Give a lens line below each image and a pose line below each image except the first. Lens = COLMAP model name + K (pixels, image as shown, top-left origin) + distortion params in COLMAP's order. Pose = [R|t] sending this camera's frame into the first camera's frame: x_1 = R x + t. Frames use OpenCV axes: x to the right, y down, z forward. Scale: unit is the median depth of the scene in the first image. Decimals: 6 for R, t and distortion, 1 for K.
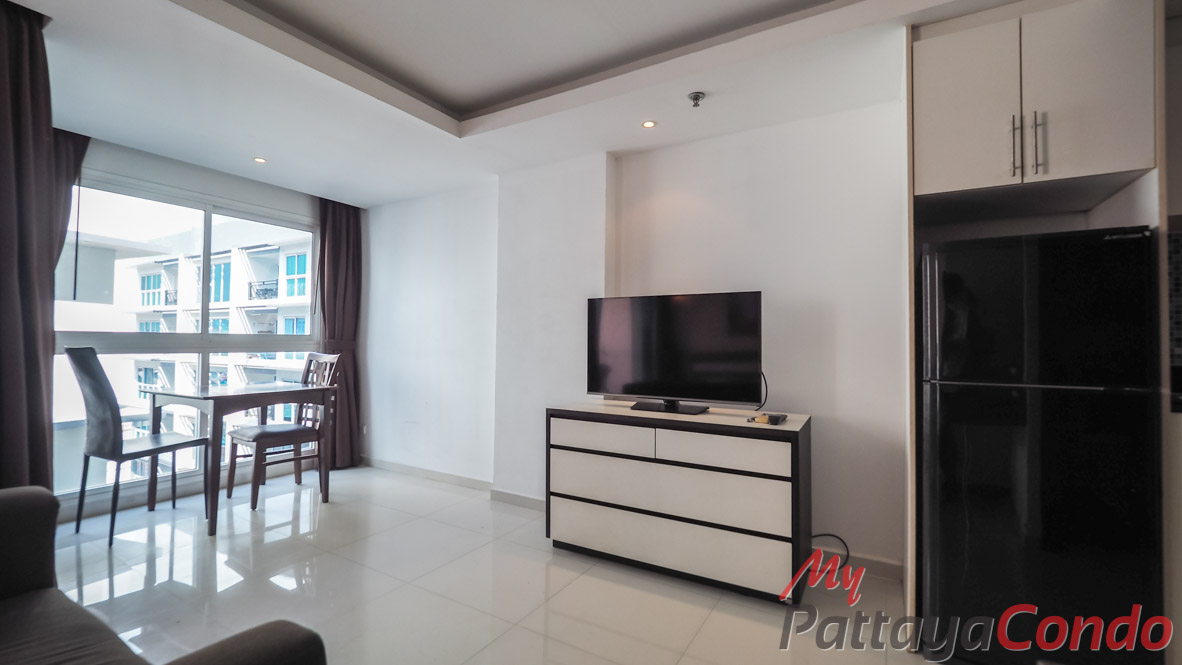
lens RADIAL K [[504.6, 0, 579.2], [0, 504.6, 331.7], [0, 0, 1]] dist [-0.001971, -0.000063]
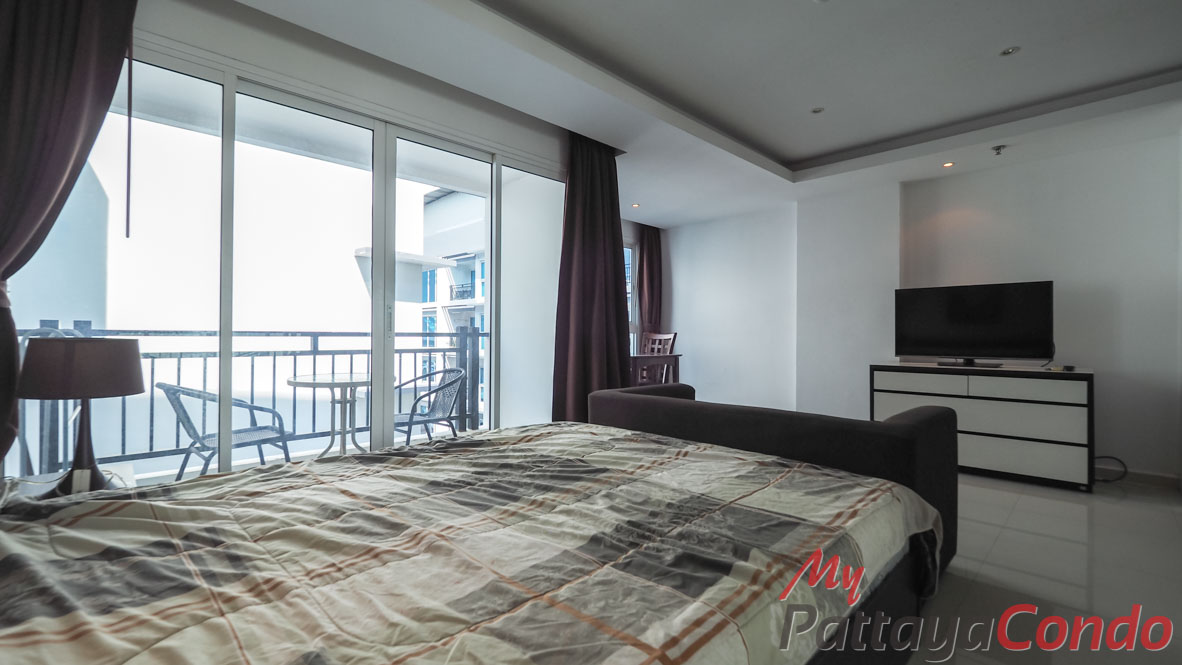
lens RADIAL K [[504.6, 0, 583.8], [0, 504.6, 333.4], [0, 0, 1]] dist [-0.001971, -0.000063]
pose [[0.967541, -0.006954, -0.252618, -0.484606], [0.010141, 0.999885, 0.011316, 0.033711], [0.252510, -0.013510, 0.967500, -0.615312]]
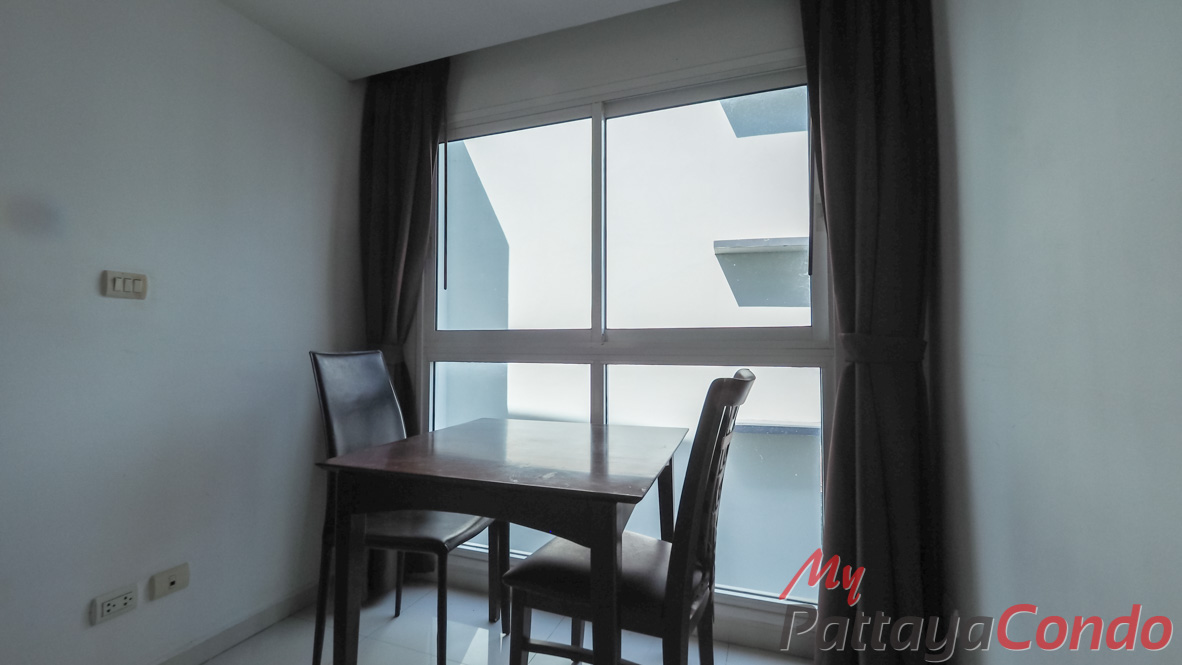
lens RADIAL K [[504.6, 0, 590.5], [0, 504.6, 336.0], [0, 0, 1]] dist [-0.001971, -0.000063]
pose [[0.194812, -0.028610, -0.980423, -0.246453], [0.021408, 0.999460, -0.024912, 0.031159], [0.980607, -0.016136, 0.195319, 1.162091]]
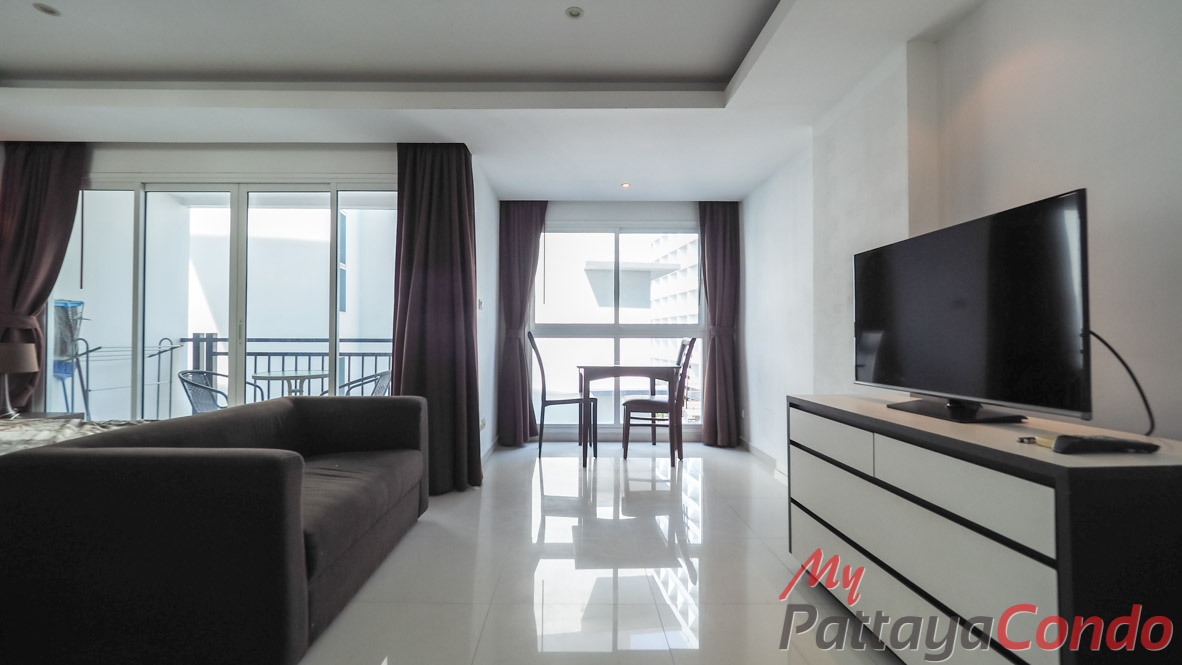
lens RADIAL K [[504.6, 0, 578.2], [0, 504.6, 326.2], [0, 0, 1]] dist [-0.001971, -0.000063]
pose [[0.523256, -0.030404, -0.851633, 0.456015], [0.019521, 0.999529, -0.023689, 0.051633], [0.851952, -0.004230, 0.523603, 0.281231]]
